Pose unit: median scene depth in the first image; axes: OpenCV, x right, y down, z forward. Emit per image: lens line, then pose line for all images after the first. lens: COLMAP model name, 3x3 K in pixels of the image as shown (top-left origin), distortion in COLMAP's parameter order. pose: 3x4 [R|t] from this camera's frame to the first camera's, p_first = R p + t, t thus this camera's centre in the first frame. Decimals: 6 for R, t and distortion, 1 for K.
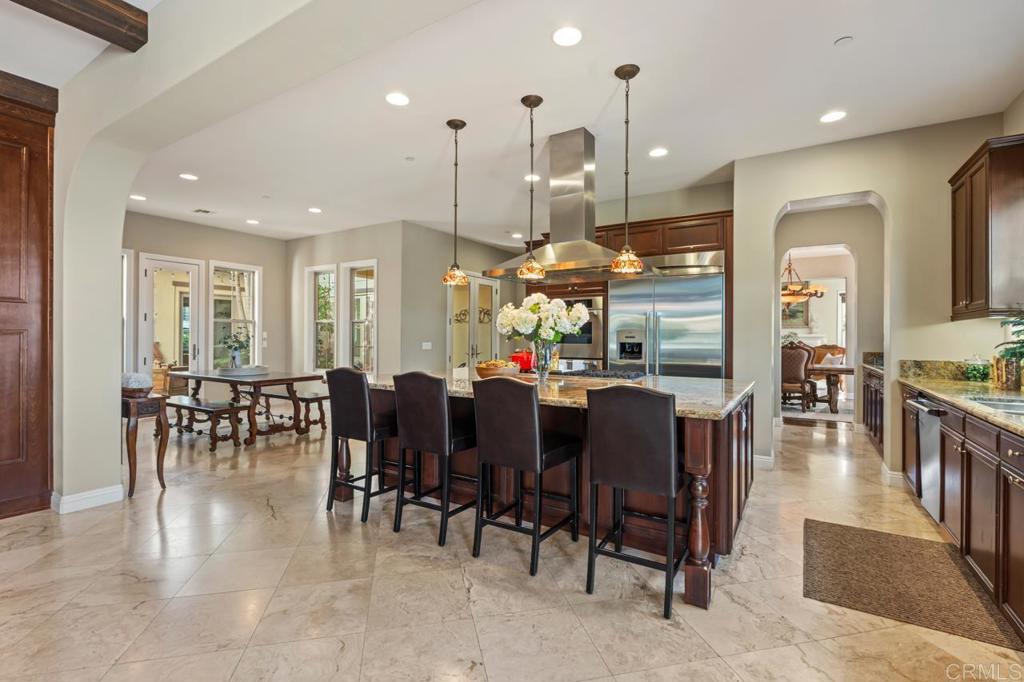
lens RADIAL K [[455.1, 0, 512.0], [0, 455.1, 341.0], [0, 0, 1]] dist [-0.000978, -0.000477]
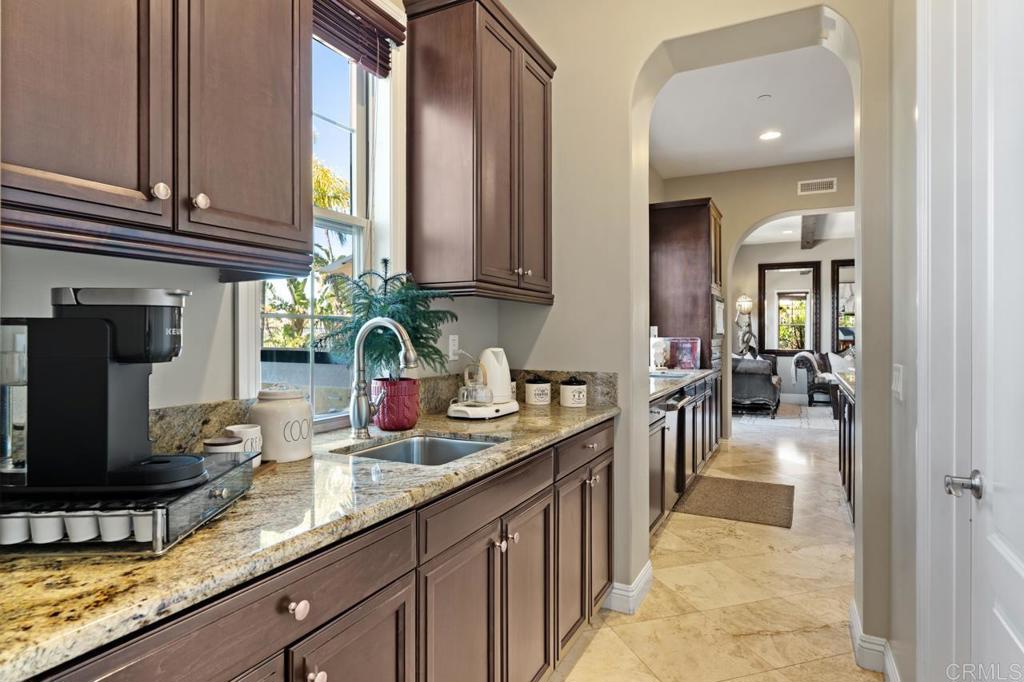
lens RADIAL K [[555.9, 0, 512.0], [0, 555.9, 341.0], [0, 0, 1]] dist [0.000348, 0.000330]
pose [[-0.996689, -0.003153, -0.081245, 1.098789], [-0.005040, 0.999722, 0.023036, -0.013655], [0.081149, 0.023369, -0.996428, 1.749174]]
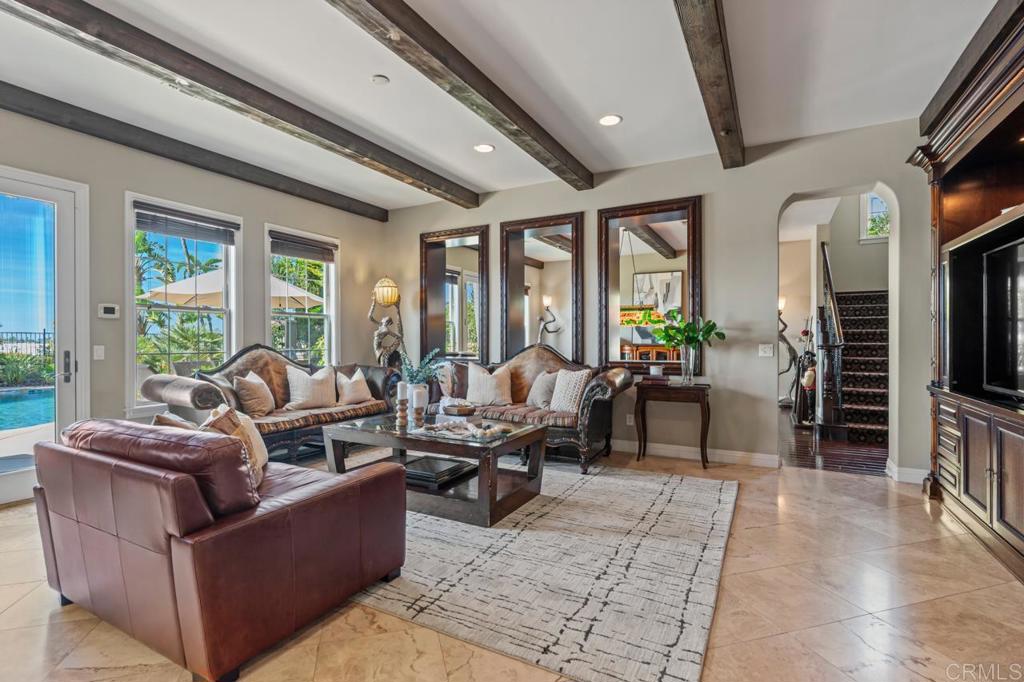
lens RADIAL K [[476.6, 0, 512.0], [0, 476.6, 341.0], [0, 0, 1]] dist [0.000929, 0.000354]
pose [[-0.998324, -0.002709, -0.057812, -0.632416], [-0.003394, 0.999925, 0.011756, 0.009698], [0.057776, 0.011933, -0.998258, 0.696881]]
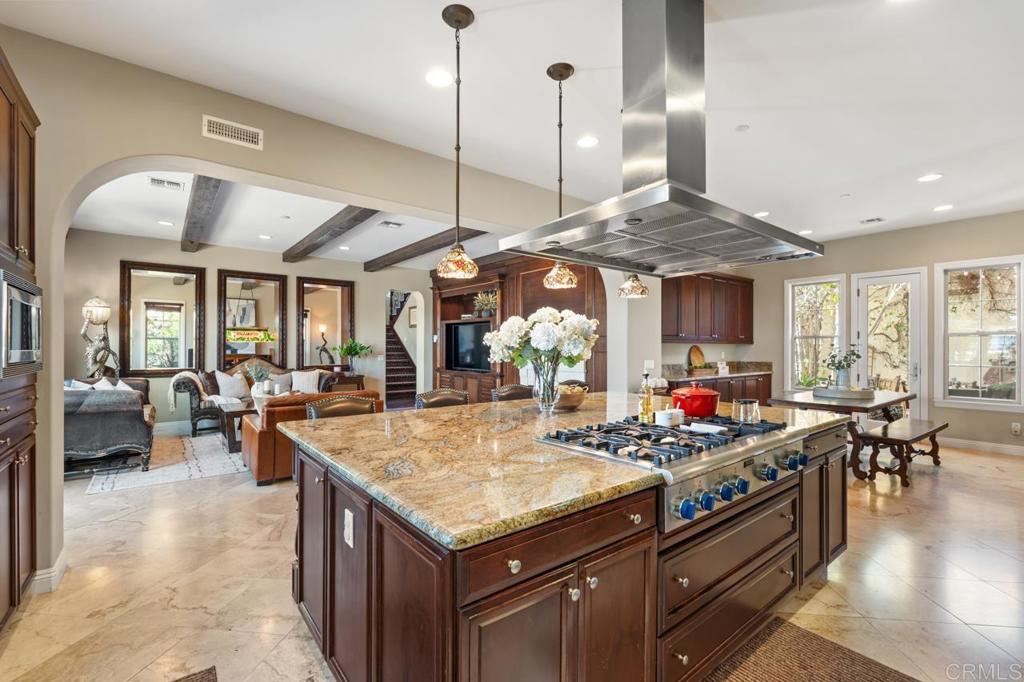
lens RADIAL K [[447.3, 0, 512.0], [0, 447.3, 341.0], [0, 0, 1]] dist [-0.002073, -0.000768]
pose [[-0.340241, -0.016004, -0.940202, 0.735804], [-0.013546, 0.999835, -0.012117, -0.027387], [0.940241, 0.008613, -0.340402, 1.059621]]
